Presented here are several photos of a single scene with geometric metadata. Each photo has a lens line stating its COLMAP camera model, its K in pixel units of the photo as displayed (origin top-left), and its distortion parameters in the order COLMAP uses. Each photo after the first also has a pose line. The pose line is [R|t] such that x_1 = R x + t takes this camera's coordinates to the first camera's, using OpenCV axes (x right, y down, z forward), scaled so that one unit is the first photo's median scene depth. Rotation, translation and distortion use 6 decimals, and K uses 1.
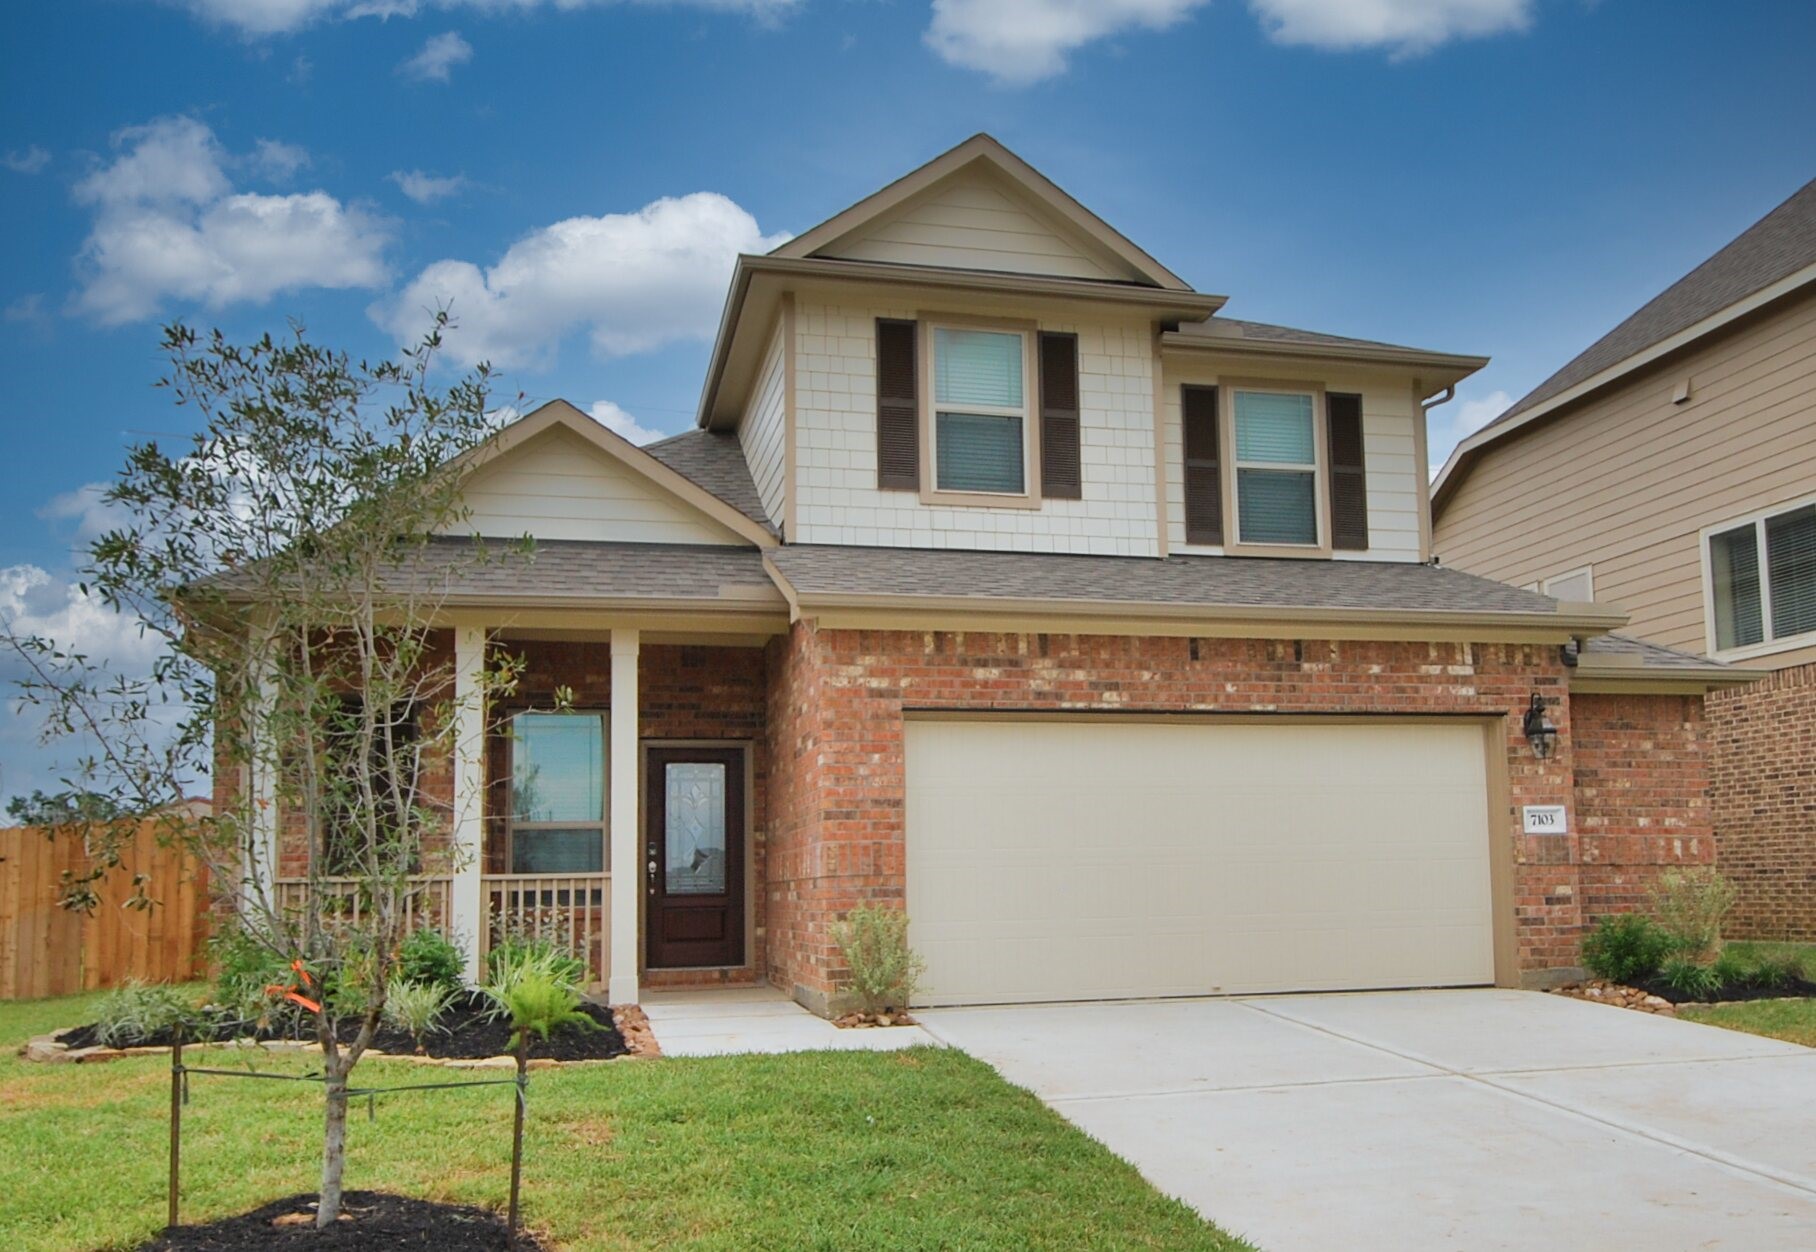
lens RADIAL K [[1588.8, 0, 986.5], [0, 1588.8, 721.4], [0, 0, 1]] dist [0.002495, -0.002495]
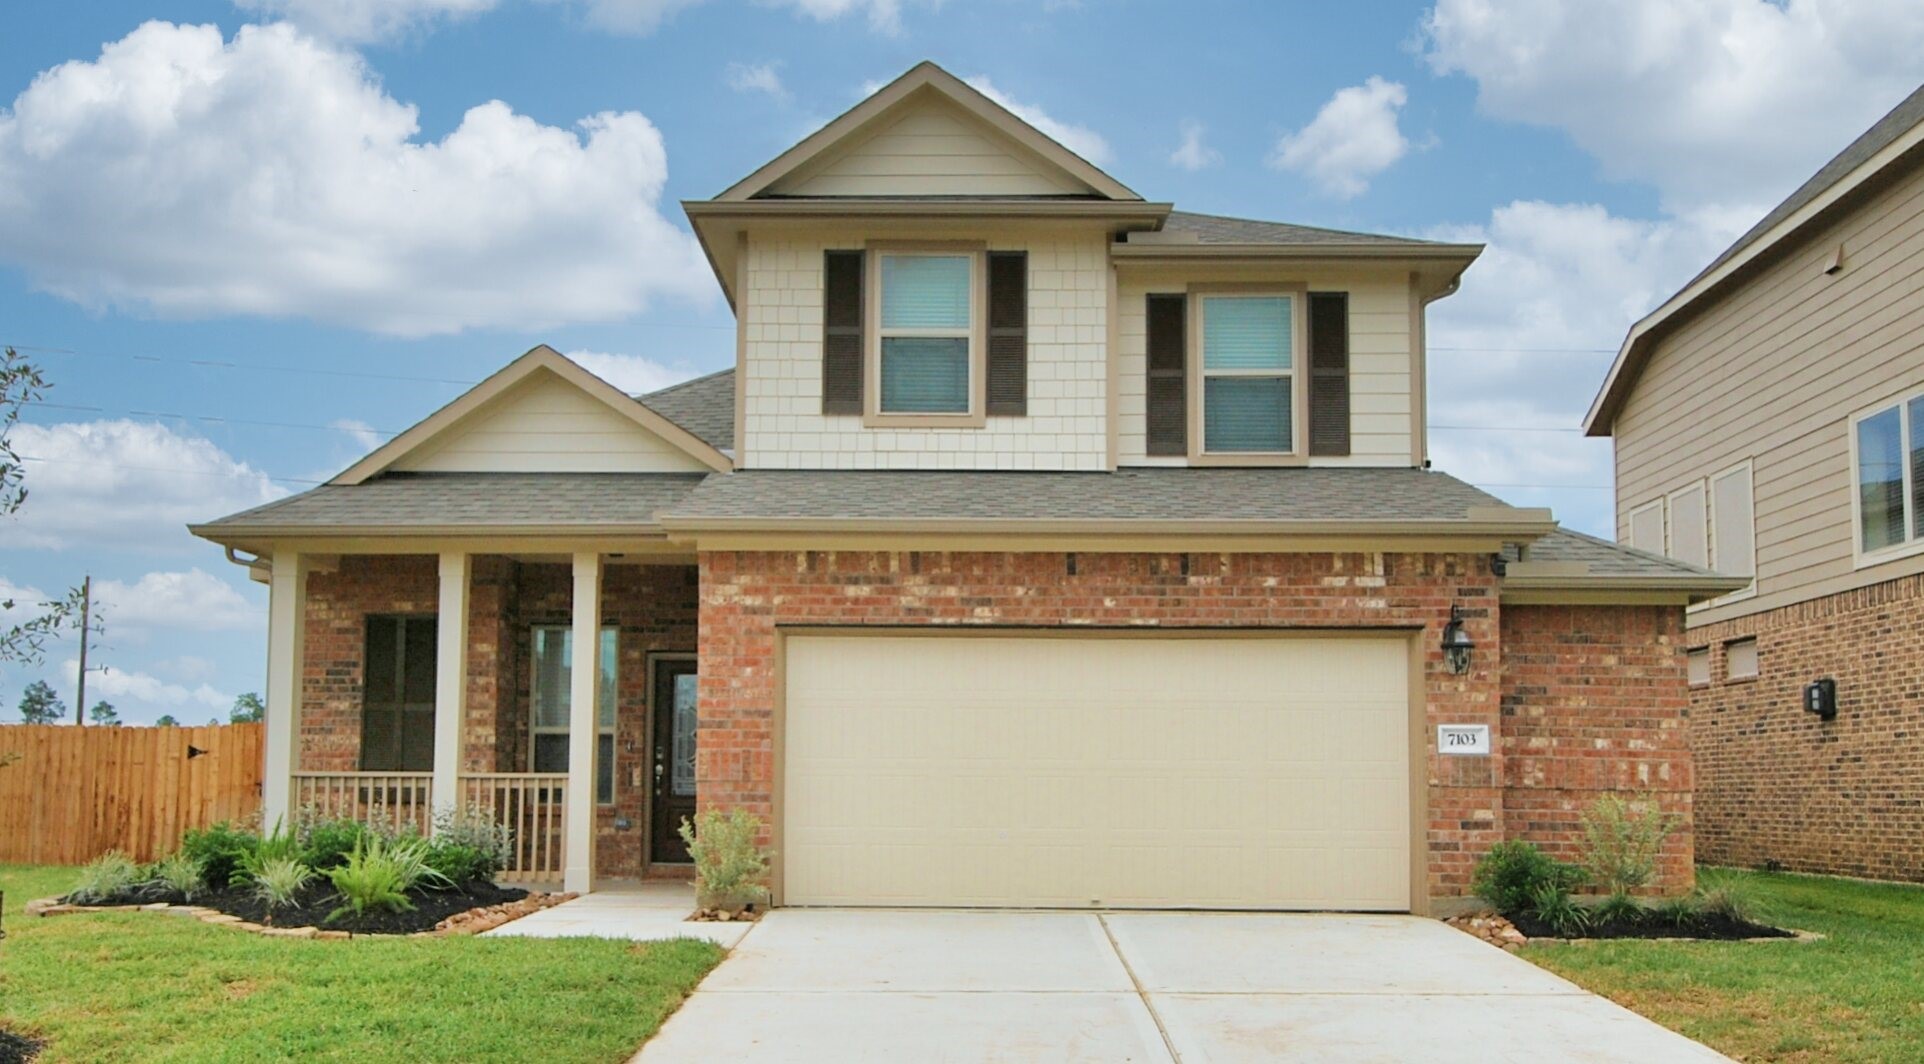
lens RADIAL K [[1596.6, 0, 932.0], [0, 1596.6, 665.6], [0, 0, 1]] dist [0.000857, 0.000753]
pose [[0.961064, 0.003411, -0.276305, 0.308486], [0.002679, 0.999762, 0.021661, -0.003300], [0.276313, -0.021558, 0.960826, 0.003821]]
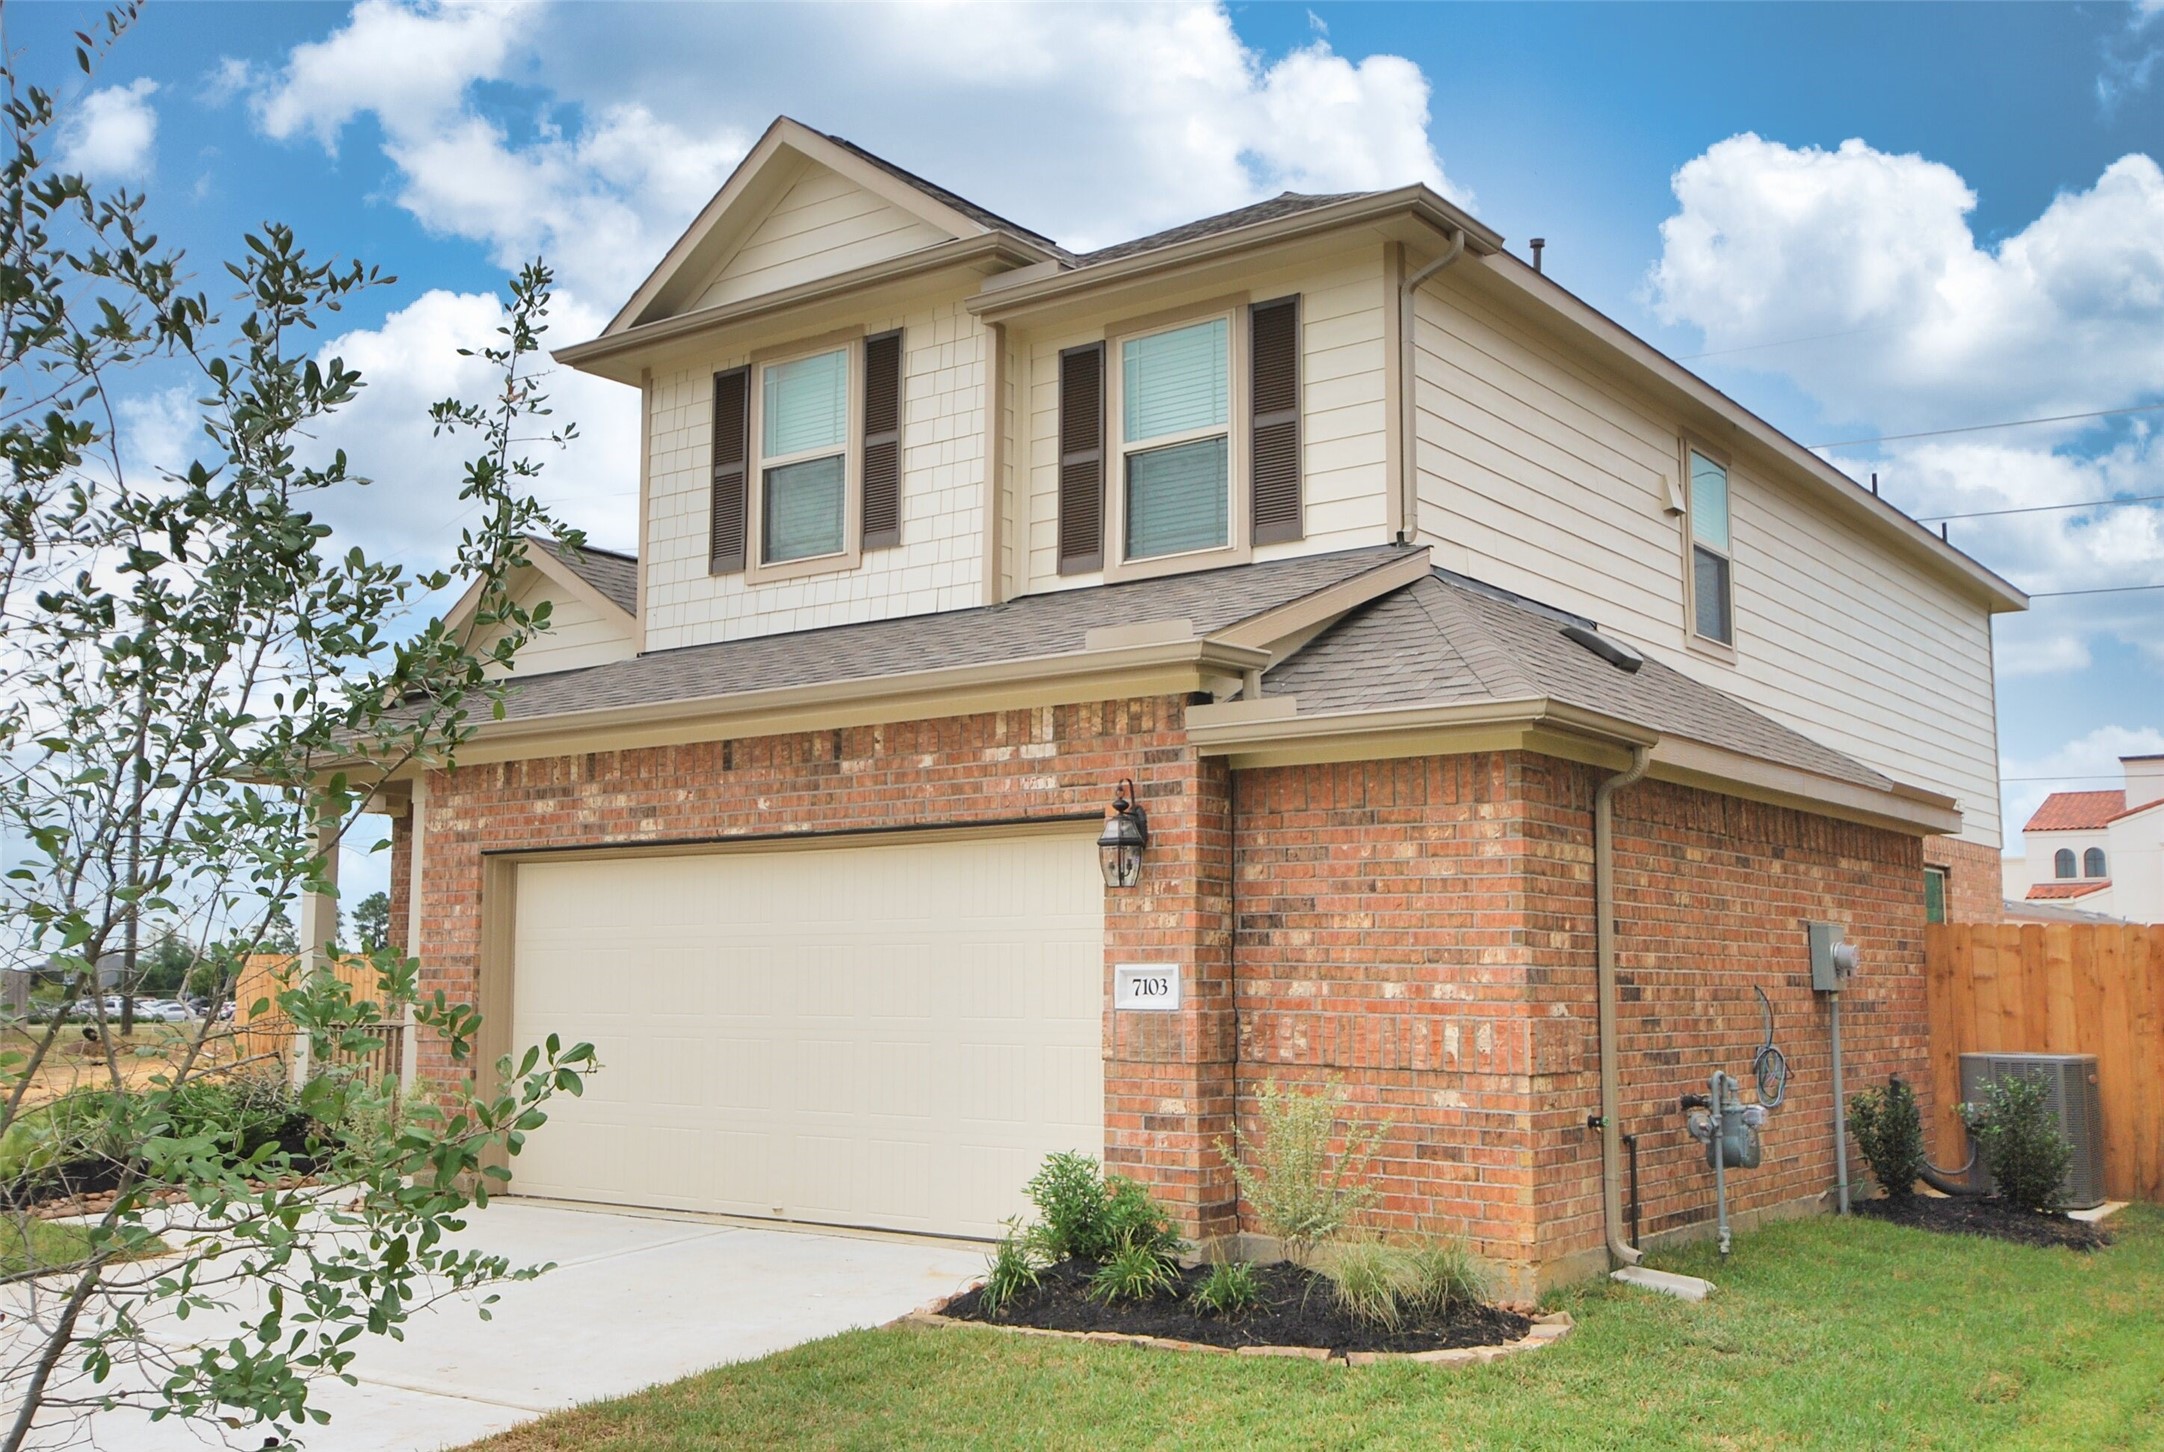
lens RADIAL K [[2053.8, 0, 1082.0], [0, 2053.8, 726.0], [0, 0, 1]] dist [0.011279, 0.001693]
pose [[0.624750, -0.078180, -0.776901, 0.947187], [0.067020, 0.996672, -0.046401, -0.002622], [0.777943, -0.023079, 0.627910, 0.489815]]
